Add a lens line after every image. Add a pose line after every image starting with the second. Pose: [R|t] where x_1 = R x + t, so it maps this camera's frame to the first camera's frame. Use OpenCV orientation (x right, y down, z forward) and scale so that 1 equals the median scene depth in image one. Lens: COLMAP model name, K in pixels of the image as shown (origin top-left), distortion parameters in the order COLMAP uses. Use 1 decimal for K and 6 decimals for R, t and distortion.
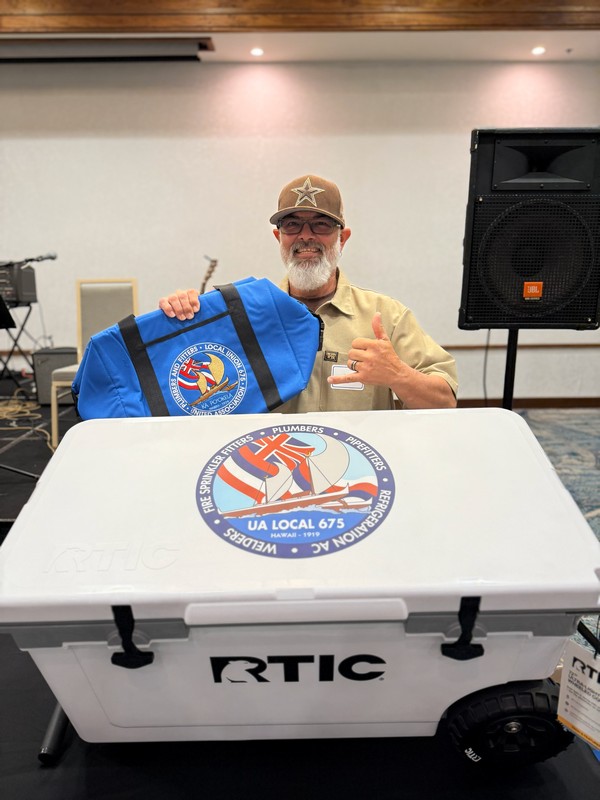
lens RADIAL K [[556.7, 0, 297.8], [0, 556.7, 397.8], [0, 0, 1]] dist [0.006308, -0.009115]
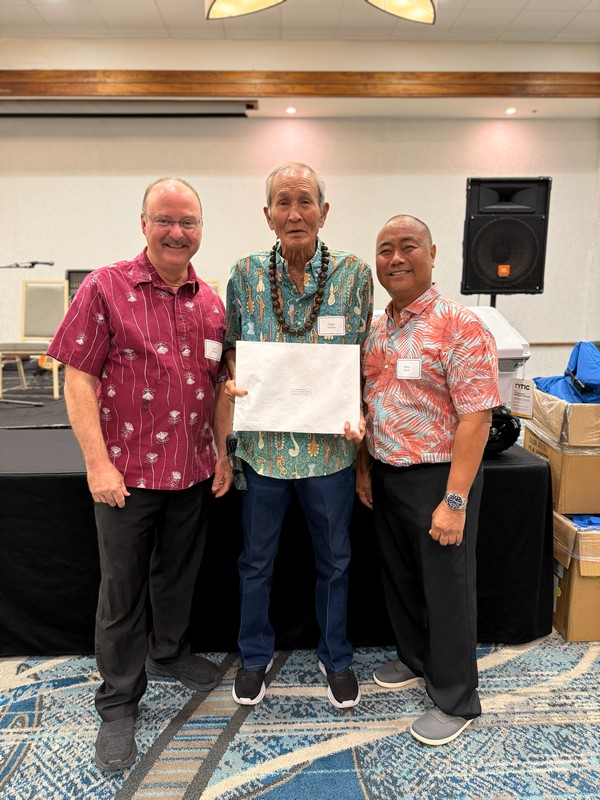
lens RADIAL K [[556.7, 0, 302.0], [0, 556.7, 401.0], [0, 0, 1]] dist [0.006308, -0.009115]
pose [[0.999613, -0.005546, 0.027276, -0.097880], [0.006838, 0.998848, -0.047504, 0.113503], [-0.026981, 0.047672, 0.998499, -0.266765]]
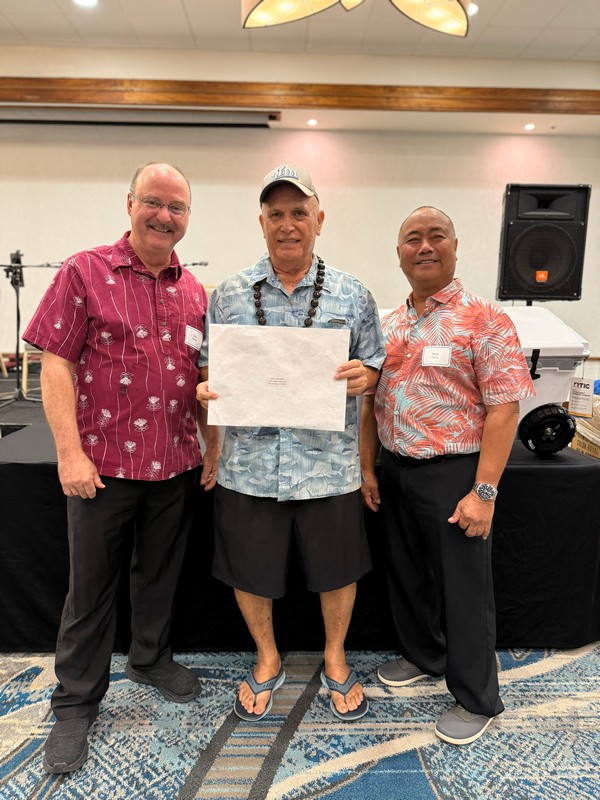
lens RADIAL K [[556.7, 0, 297.9], [0, 556.7, 400.0], [0, 0, 1]] dist [0.006308, -0.009115]
pose [[0.999618, 0.015212, 0.023077, -0.143187], [-0.013429, 0.997051, -0.075555, 0.129737], [-0.024158, 0.075216, 0.996875, -0.261178]]
